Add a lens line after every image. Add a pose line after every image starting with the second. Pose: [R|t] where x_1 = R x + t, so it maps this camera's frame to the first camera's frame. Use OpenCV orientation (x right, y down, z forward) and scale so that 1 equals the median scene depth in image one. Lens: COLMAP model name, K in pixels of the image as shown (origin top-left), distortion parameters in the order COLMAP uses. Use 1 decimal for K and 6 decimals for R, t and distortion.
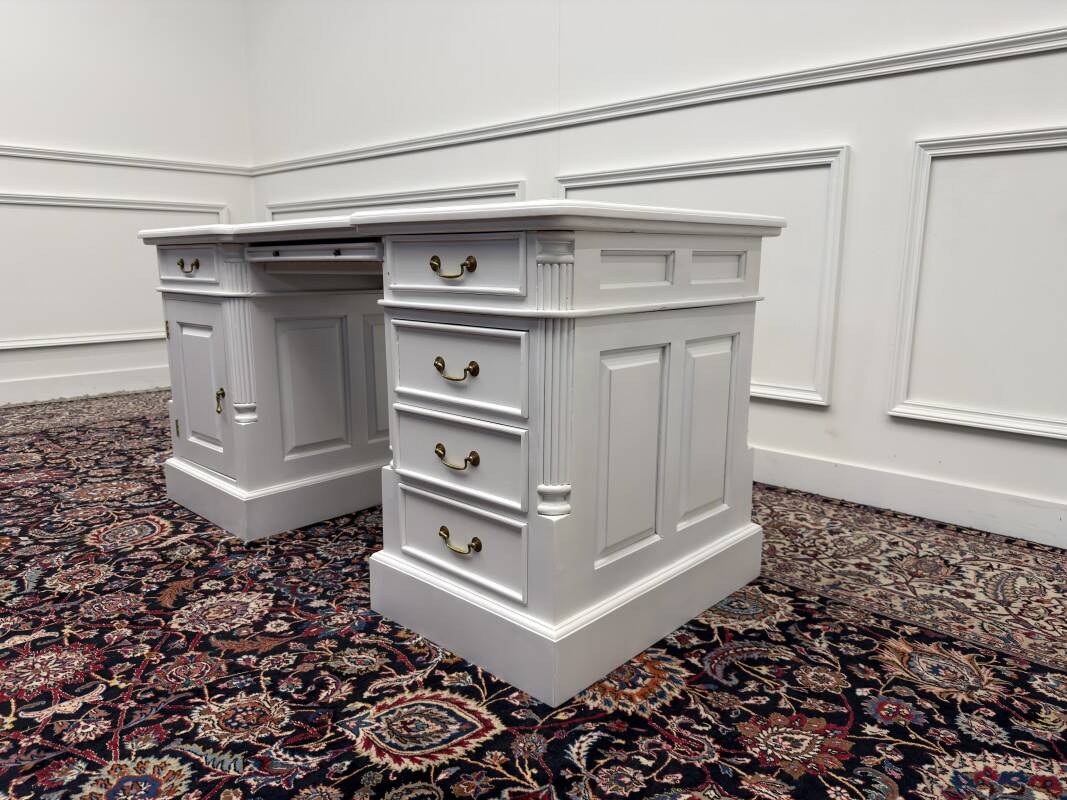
lens RADIAL K [[754.3, 0, 535.0], [0, 754.3, 399.1], [0, 0, 1]] dist [0.004825, -0.008560]
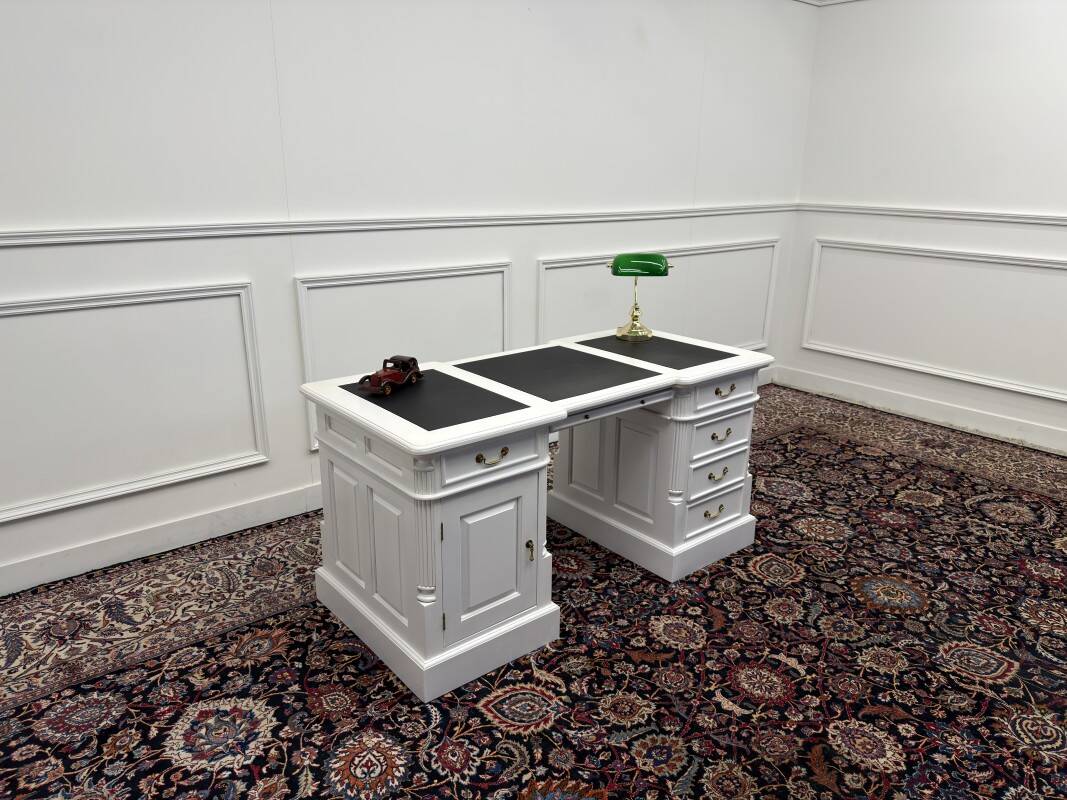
lens RADIAL K [[743.9, 0, 533.5], [0, 743.9, 400.0], [0, 0, 1]] dist [0.068195, -0.110469]
pose [[0.129023, -0.294045, 0.947043, -2.024143], [0.166096, 0.947942, 0.271695, -0.751702], [-0.977632, 0.122245, 0.171146, 1.068071]]
